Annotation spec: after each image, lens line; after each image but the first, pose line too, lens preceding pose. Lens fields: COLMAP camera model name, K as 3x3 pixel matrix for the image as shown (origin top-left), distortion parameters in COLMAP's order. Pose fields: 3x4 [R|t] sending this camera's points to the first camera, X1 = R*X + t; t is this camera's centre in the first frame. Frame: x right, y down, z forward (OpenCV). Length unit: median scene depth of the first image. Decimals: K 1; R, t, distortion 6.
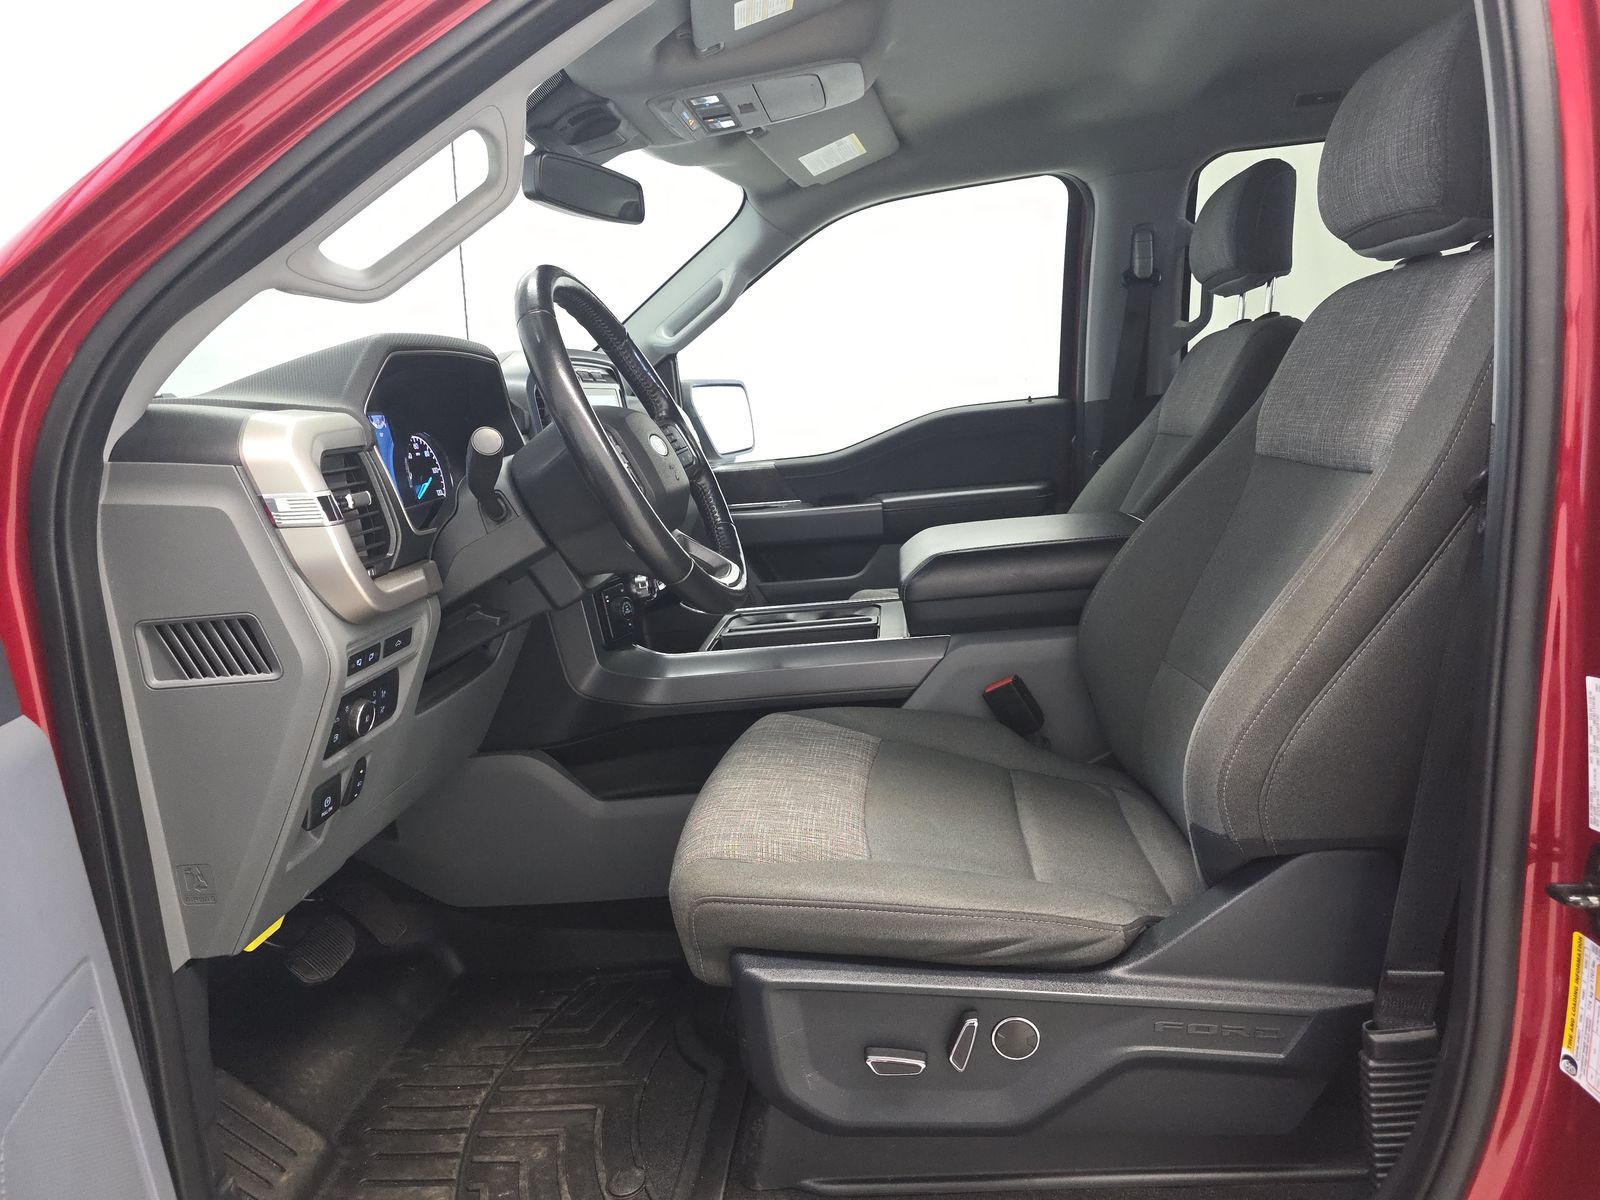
lens RADIAL K [[1077.9, 0, 808.4], [0, 1077.9, 593.0], [0, 0, 1]] dist [0.057007, -0.051093]
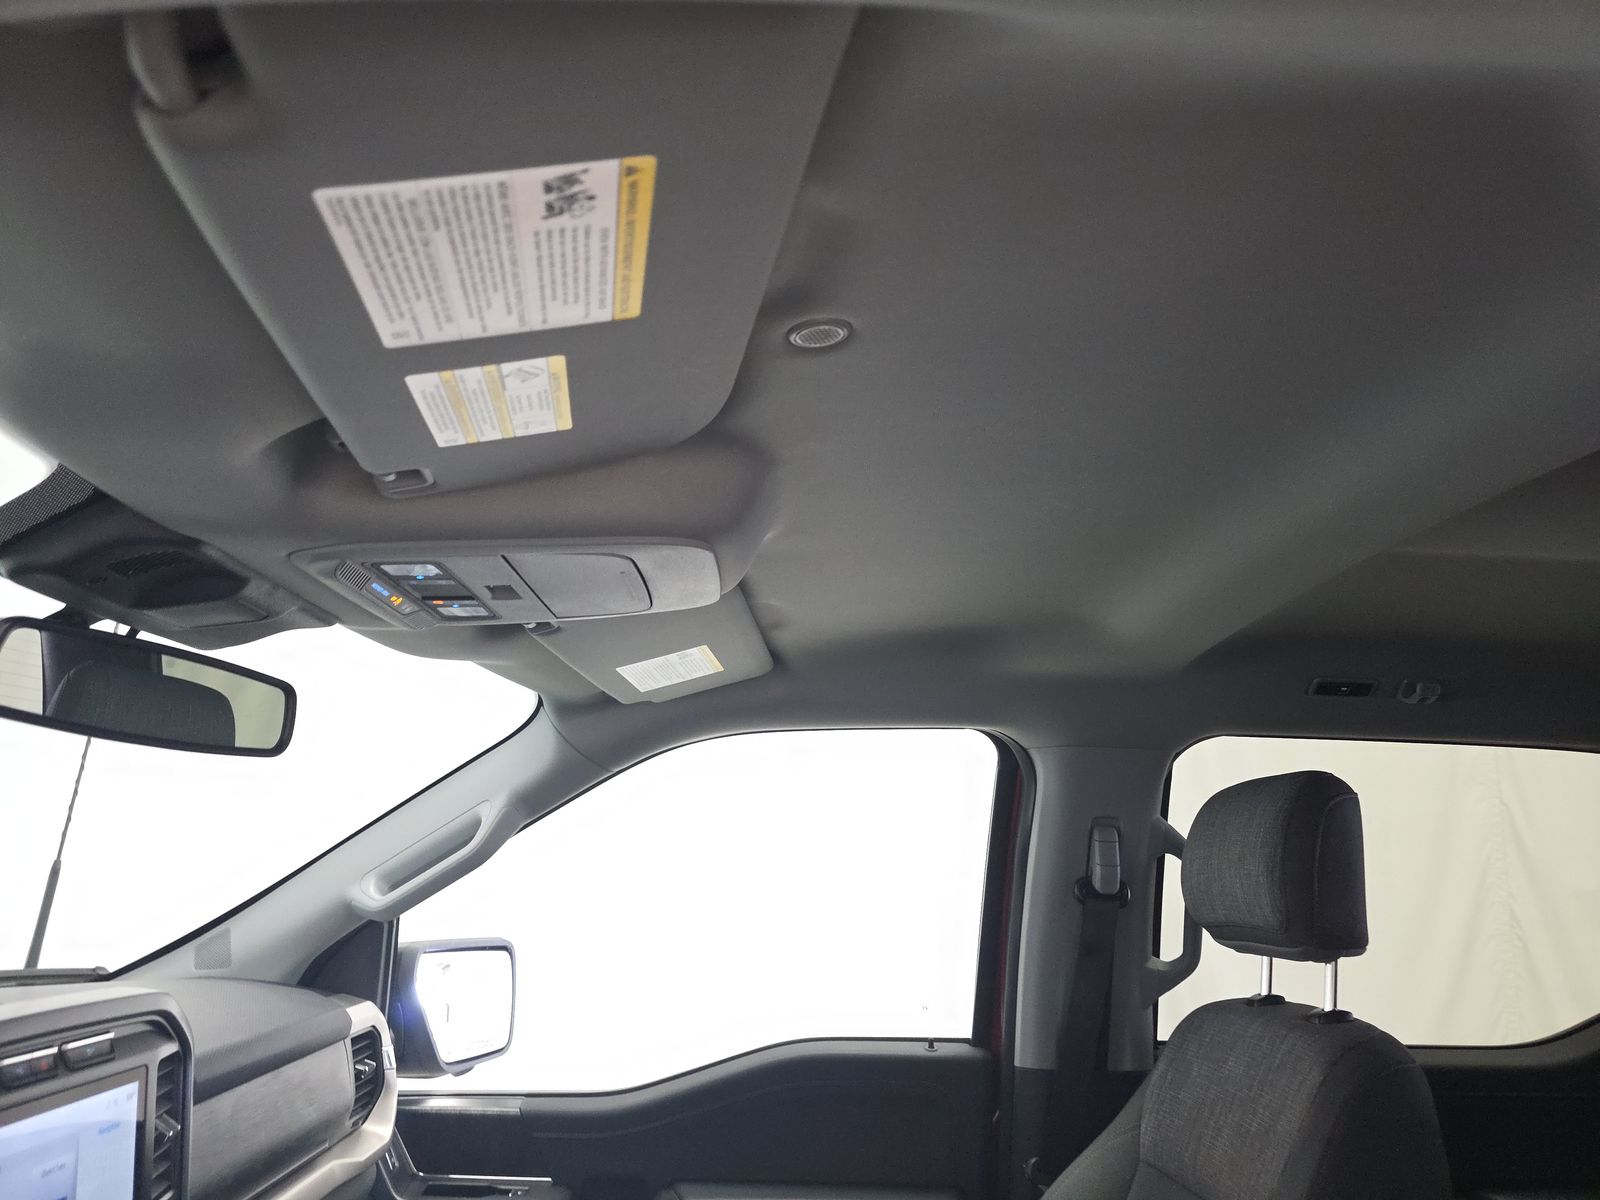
lens RADIAL K [[1077.9, 0, 808.4], [0, 1077.9, 593.0], [0, 0, 1]] dist [0.057007, -0.051093]
pose [[0.984680, 0.142884, 0.099942, 0.032241], [-0.089743, 0.906707, -0.412103, -0.181381], [-0.149501, 0.396820, 0.905640, 0.373195]]
